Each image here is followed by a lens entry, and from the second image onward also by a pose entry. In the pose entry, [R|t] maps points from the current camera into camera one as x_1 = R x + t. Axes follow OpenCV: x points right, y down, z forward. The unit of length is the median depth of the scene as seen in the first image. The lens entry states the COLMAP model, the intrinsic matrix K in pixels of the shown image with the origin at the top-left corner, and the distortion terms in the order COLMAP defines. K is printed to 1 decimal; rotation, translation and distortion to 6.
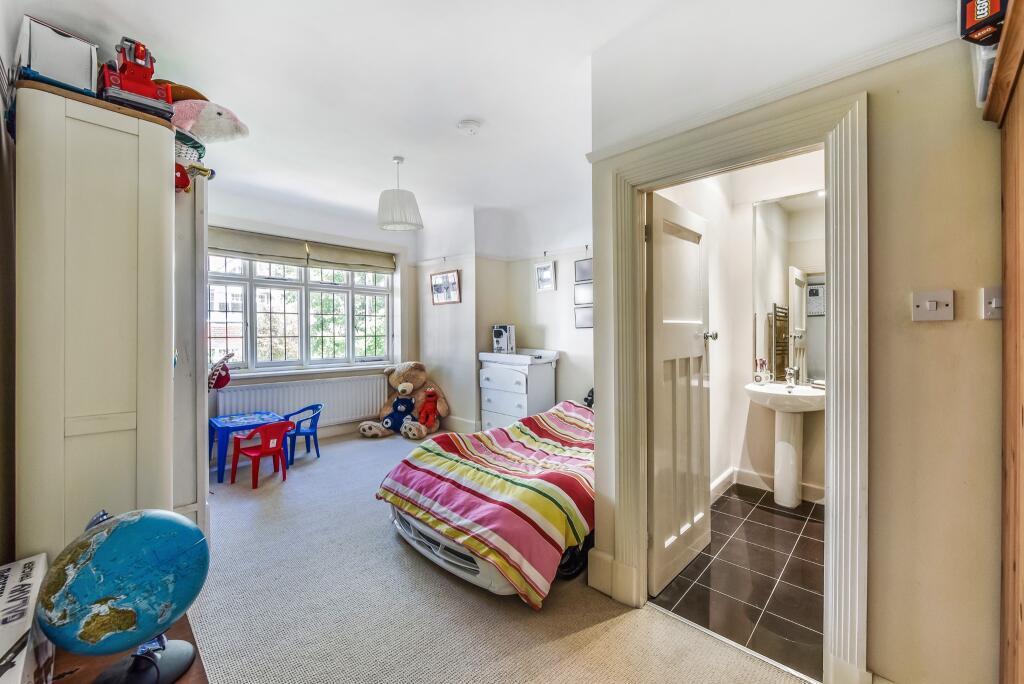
lens RADIAL K [[411.4, 0, 513.2], [0, 411.4, 330.2], [0, 0, 1]] dist [-0.000667, -0.000149]
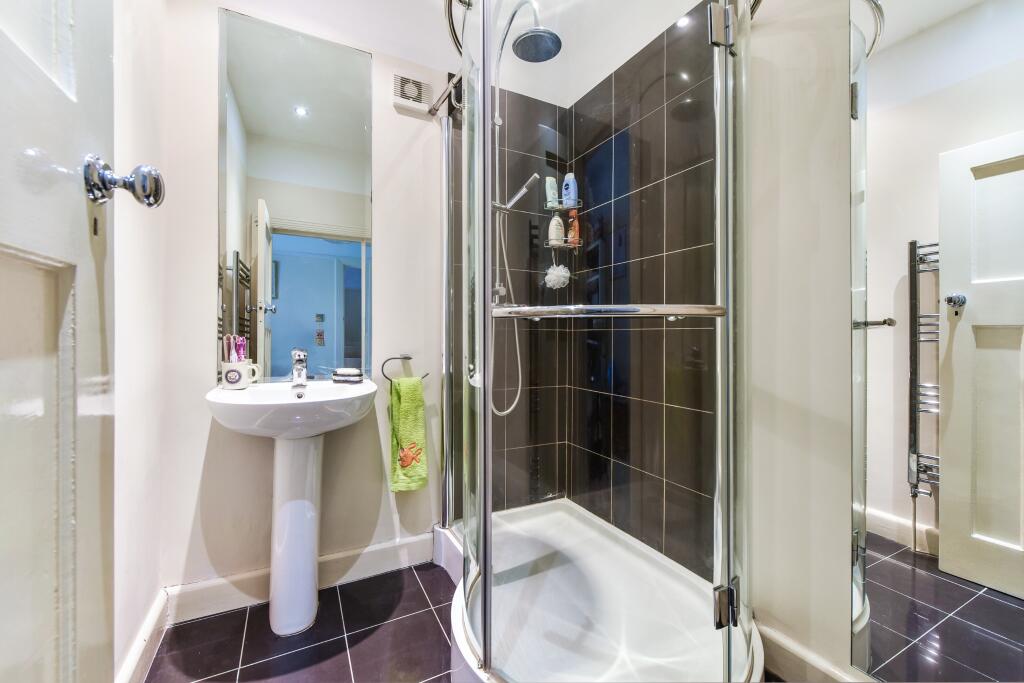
lens RADIAL K [[411.4, 0, 513.2], [0, 411.4, 329.7], [0, 0, 1]] dist [-0.000667, -0.000149]
pose [[0.319853, 0.011369, 0.947399, 0.262440], [-0.006572, 0.999931, -0.009780, 0.068945], [-0.947445, -0.003098, 0.319905, 0.566369]]
